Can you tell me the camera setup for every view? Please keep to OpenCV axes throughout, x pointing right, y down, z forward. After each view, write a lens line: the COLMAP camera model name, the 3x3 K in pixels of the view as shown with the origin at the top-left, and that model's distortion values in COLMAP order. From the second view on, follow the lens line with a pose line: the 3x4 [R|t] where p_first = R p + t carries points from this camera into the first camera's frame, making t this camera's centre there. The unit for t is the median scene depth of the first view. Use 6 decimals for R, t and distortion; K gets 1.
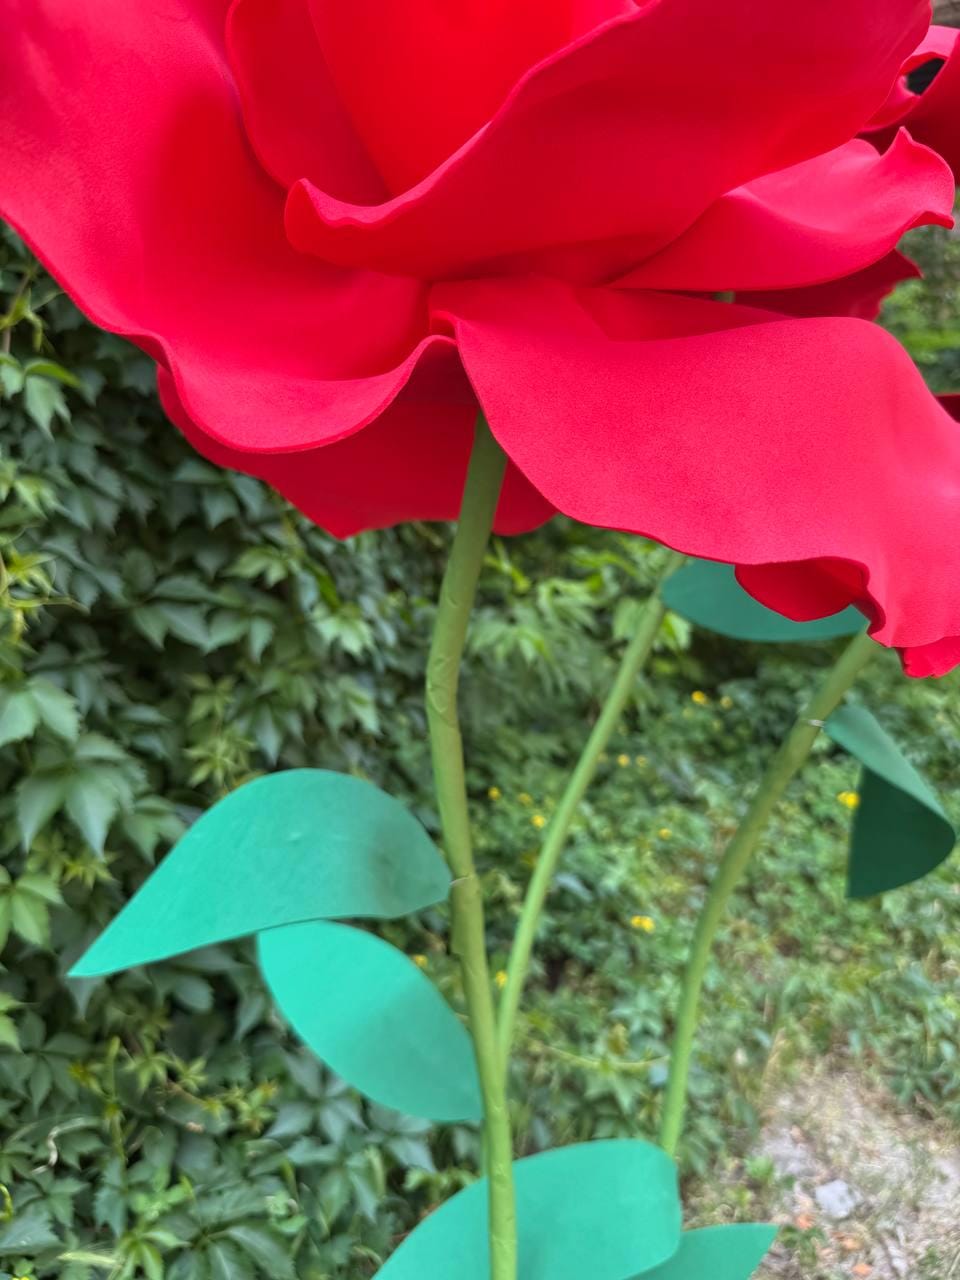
lens RADIAL K [[906.3, 0, 484.5], [0, 906.3, 636.5], [0, 0, 1]] dist [0.065365, -0.118823]
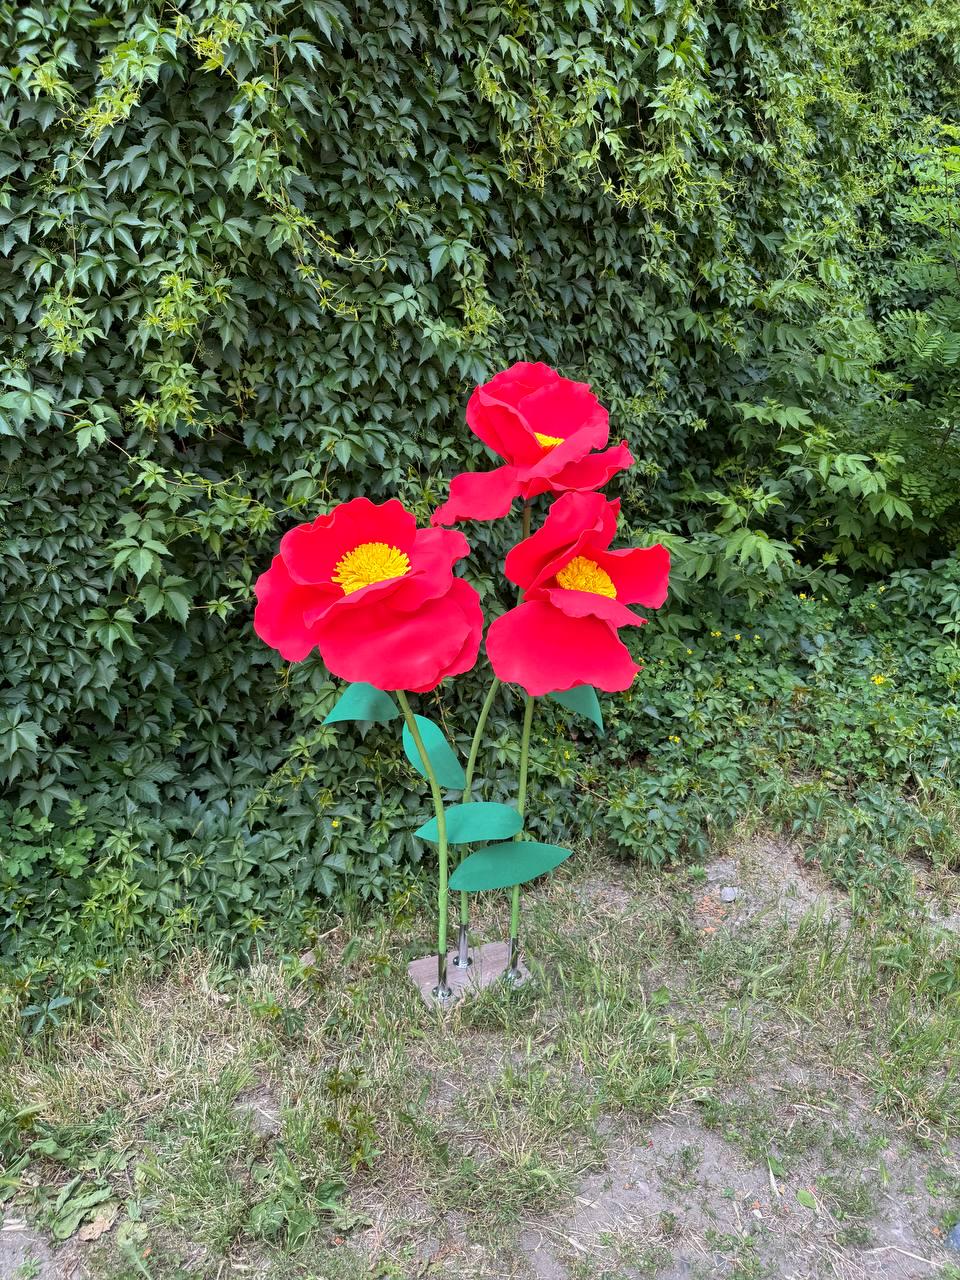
lens RADIAL K [[906.3, 0, 484.5], [0, 906.3, 636.5], [0, 0, 1]] dist [0.065365, -0.118823]
pose [[0.899696, 0.096131, -0.425801, 0.900315], [0.008905, 0.971205, 0.238080, -0.465172], [0.436427, -0.217992, 0.872932, -1.002498]]
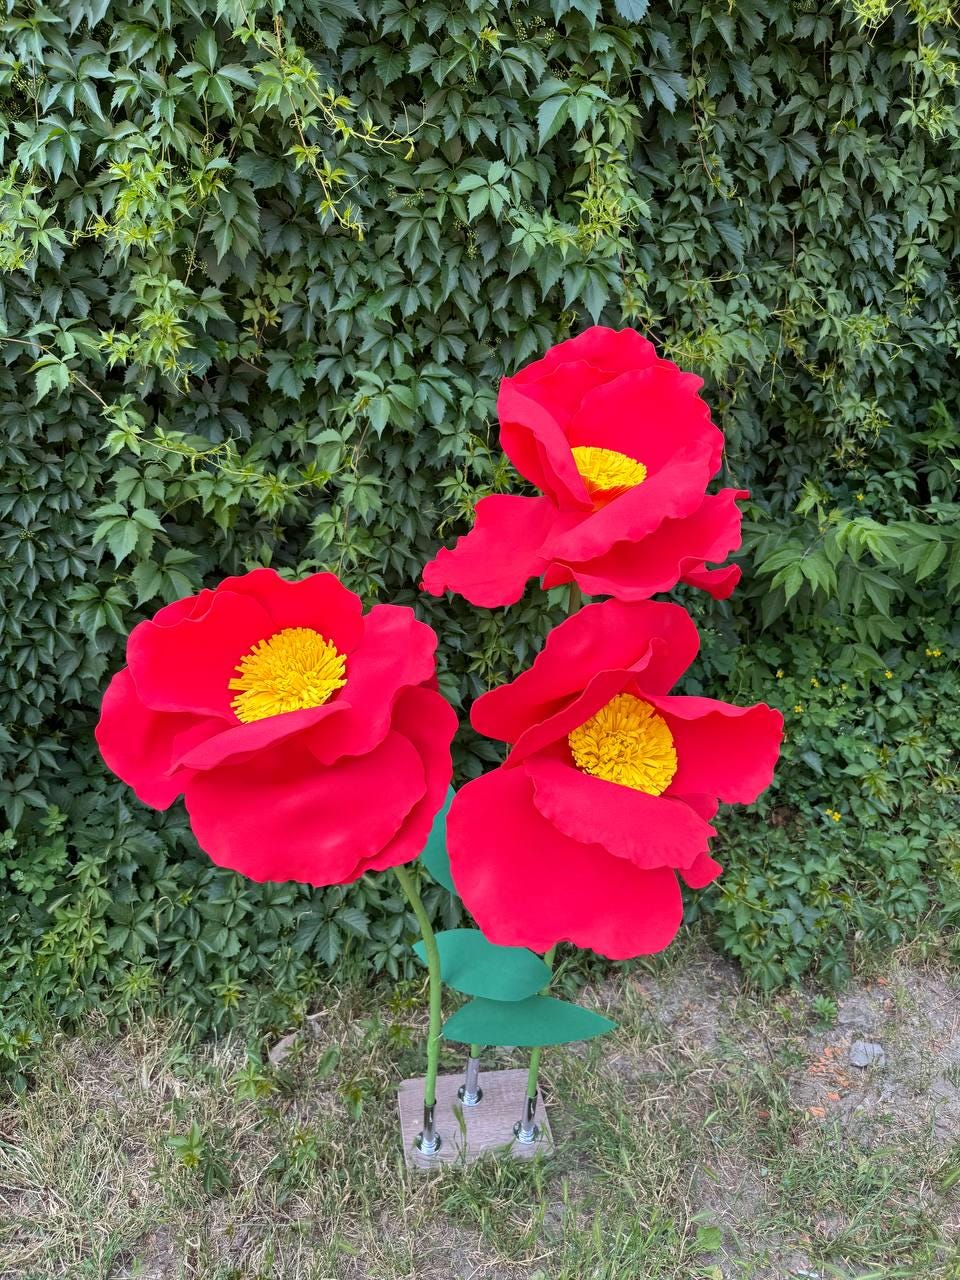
lens RADIAL K [[920.9, 0, 474.4], [0, 920.9, 637.2], [0, 0, 1]] dist [0.006768, -0.025012]
pose [[0.746720, 0.283530, -0.601681, 0.799279], [-0.021478, 0.914401, 0.404238, -0.668966], [0.664791, -0.288930, 0.688892, -0.226559]]
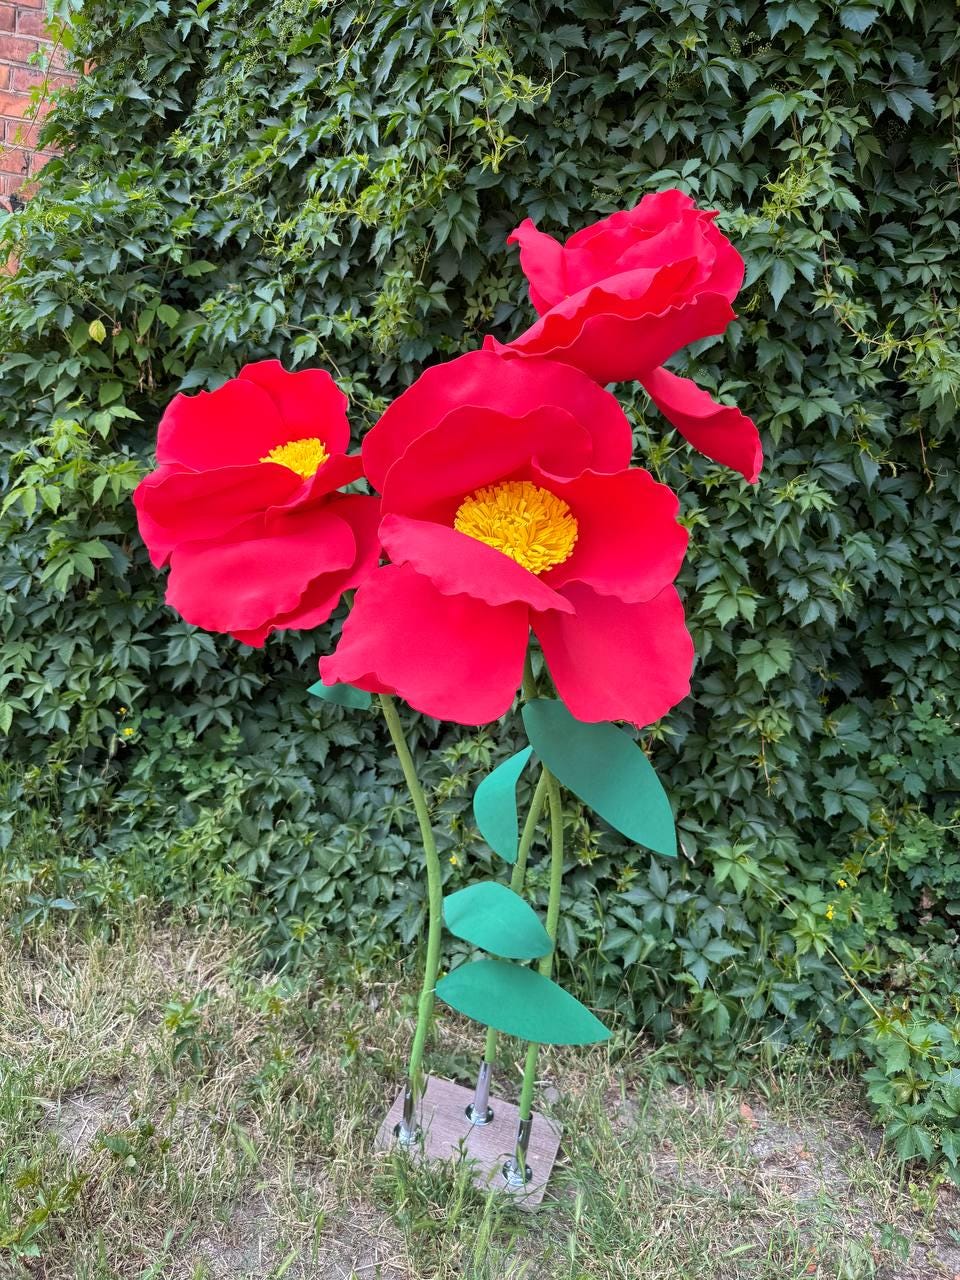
lens RADIAL K [[916.3, 0, 474.8], [0, 916.3, 628.7], [0, 0, 1]] dist [0.049863, -0.074093]
pose [[0.344110, 0.207544, -0.915704, 1.202642], [-0.084814, 0.978148, 0.189825, -0.243240], [0.935091, 0.012344, 0.354193, 0.161385]]
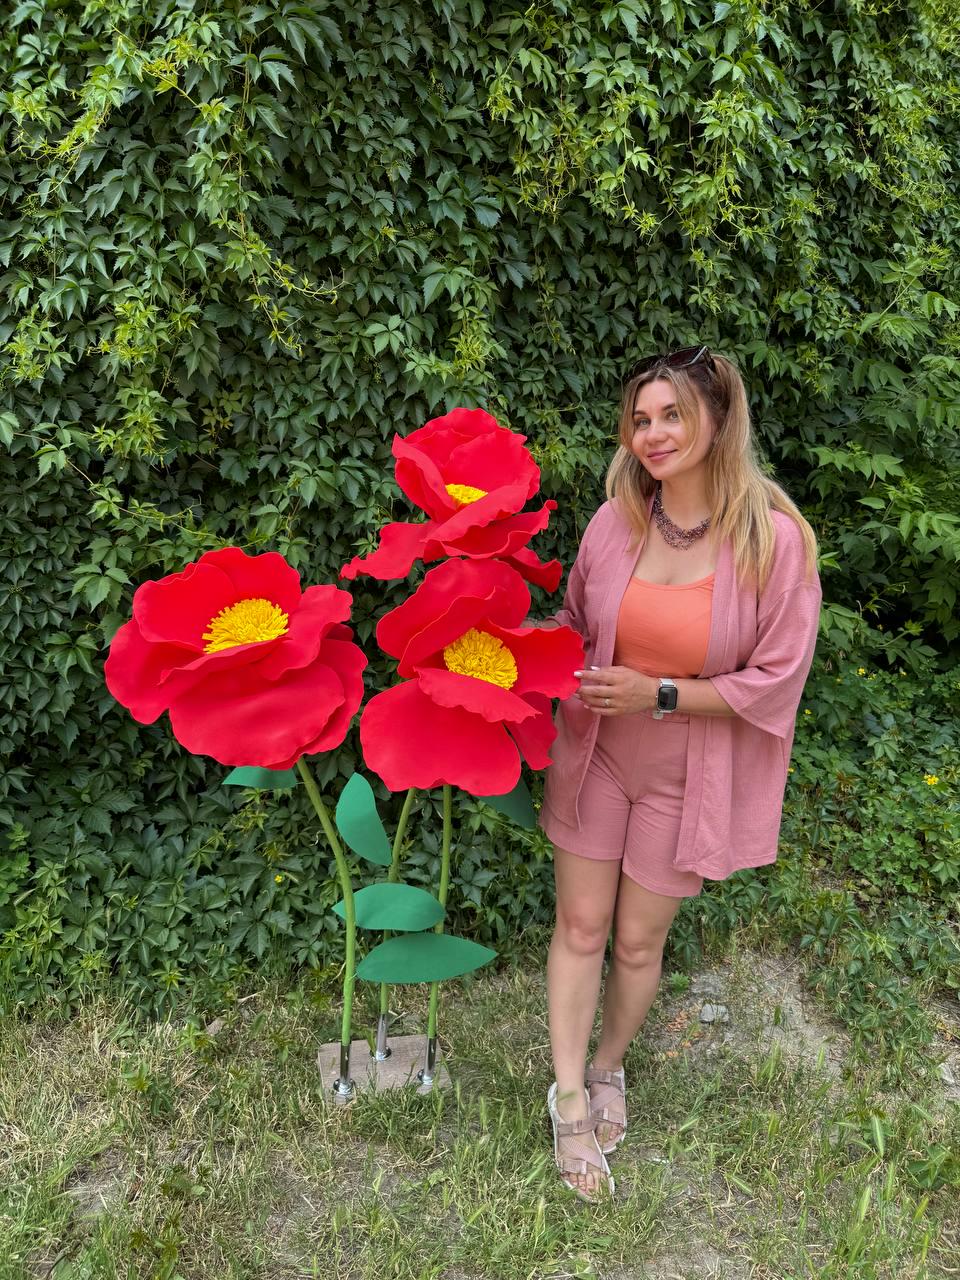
lens RADIAL K [[906.0, 0, 472.2], [0, 906.0, 631.0], [0, 0, 1]] dist [0.070922, -0.138219]
pose [[0.803844, 0.157535, -0.573600, 1.158710], [-0.033314, 0.974703, 0.221008, -0.533550], [0.593906, -0.158547, 0.788757, -0.600255]]
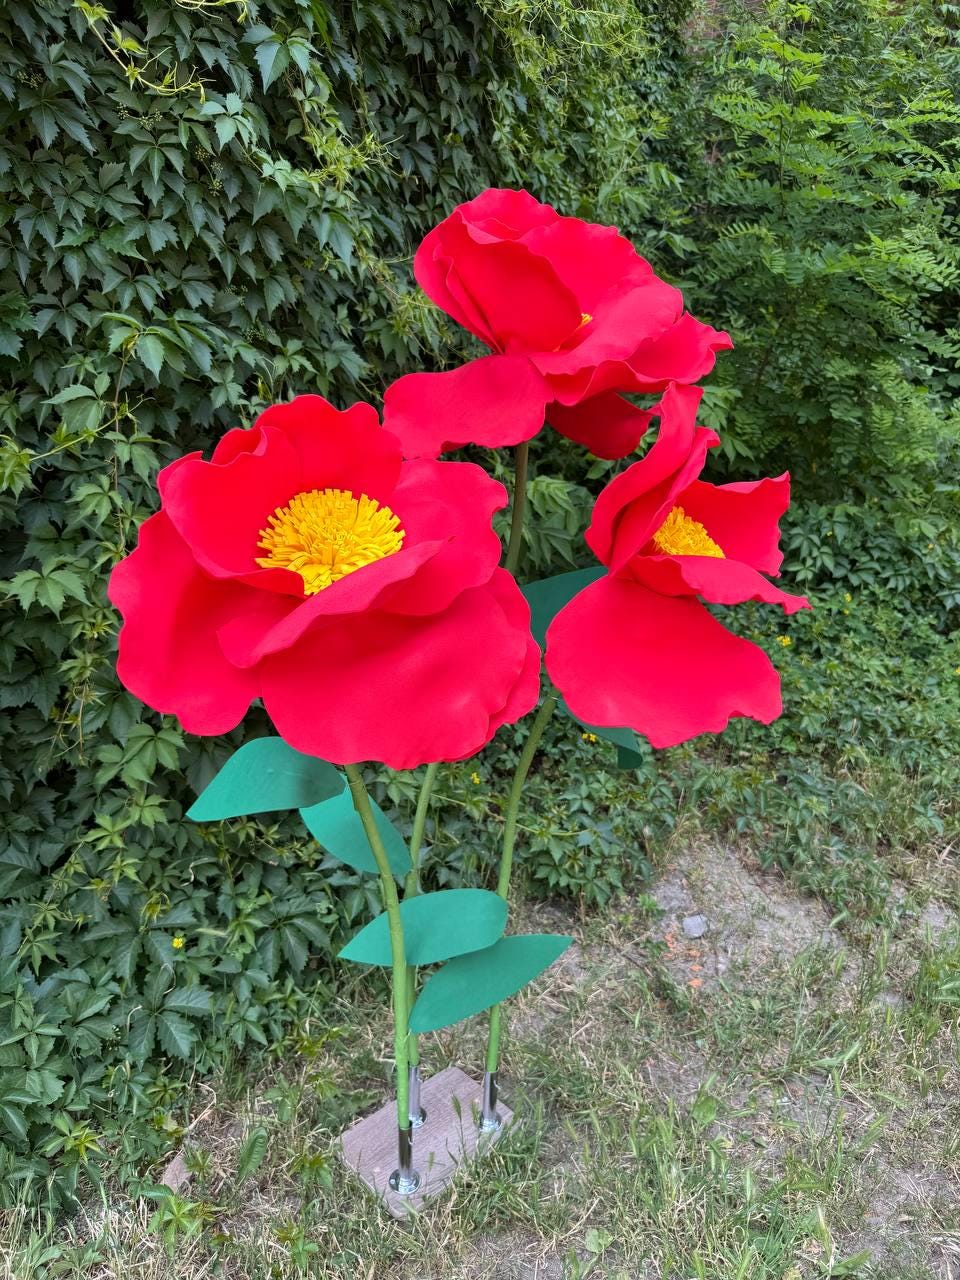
lens RADIAL K [[918.2, 0, 479.0], [0, 918.2, 640.3], [0, 0, 1]] dist [-0.027167, 0.003002]
pose [[0.992735, 0.028846, -0.116812, 0.258004], [0.005232, 0.959570, 0.281421, -0.347798], [0.120208, -0.279988, 0.952448, -0.471812]]
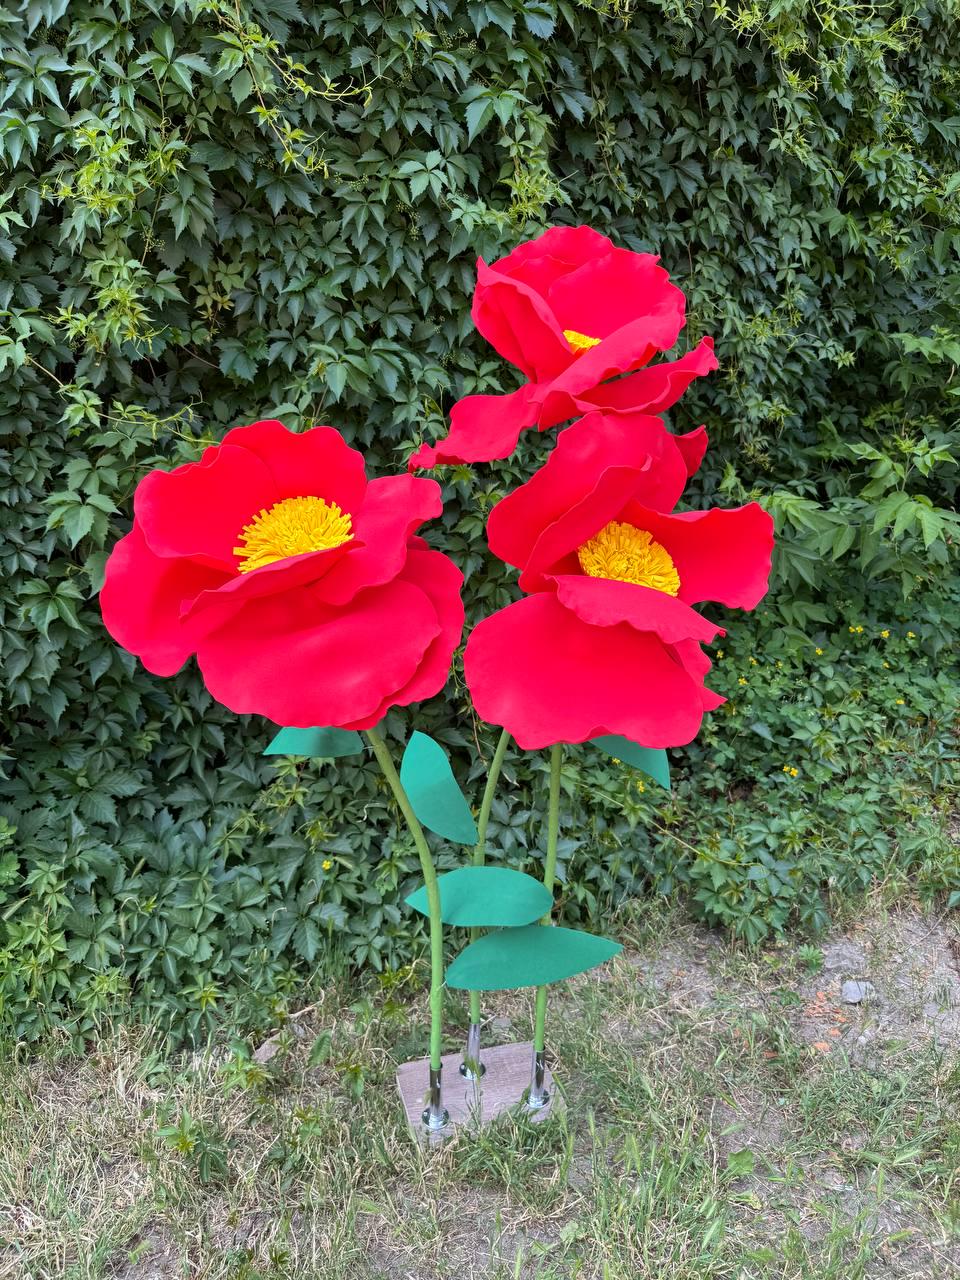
lens RADIAL K [[917.6, 0, 481.0], [0, 917.6, 636.4], [0, 0, 1]] dist [0.012378, -0.037379]
pose [[0.825971, 0.141926, -0.545554, 0.792684], [0.012870, 0.962787, 0.269955, -0.372230], [0.563565, -0.229996, 0.793408, -0.400791]]
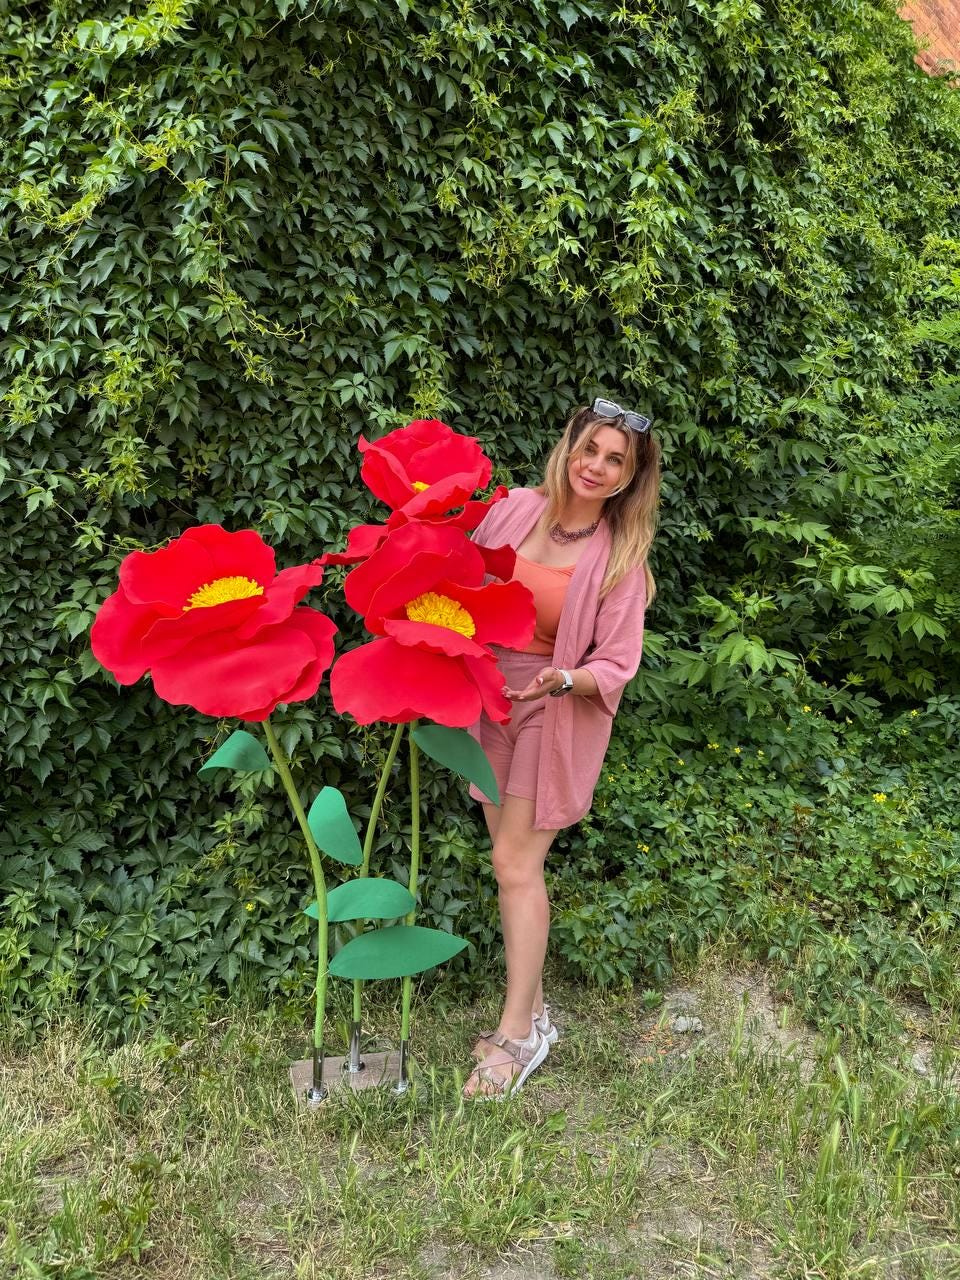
lens RADIAL K [[902.9, 0, 477.9], [0, 902.9, 636.3], [0, 0, 1]] dist [0.098188, -0.199568]
pose [[0.830131, 0.040079, -0.556125, 1.278960], [-0.008128, 0.998177, 0.059804, -0.235250], [0.557509, -0.045125, 0.828944, -0.733442]]
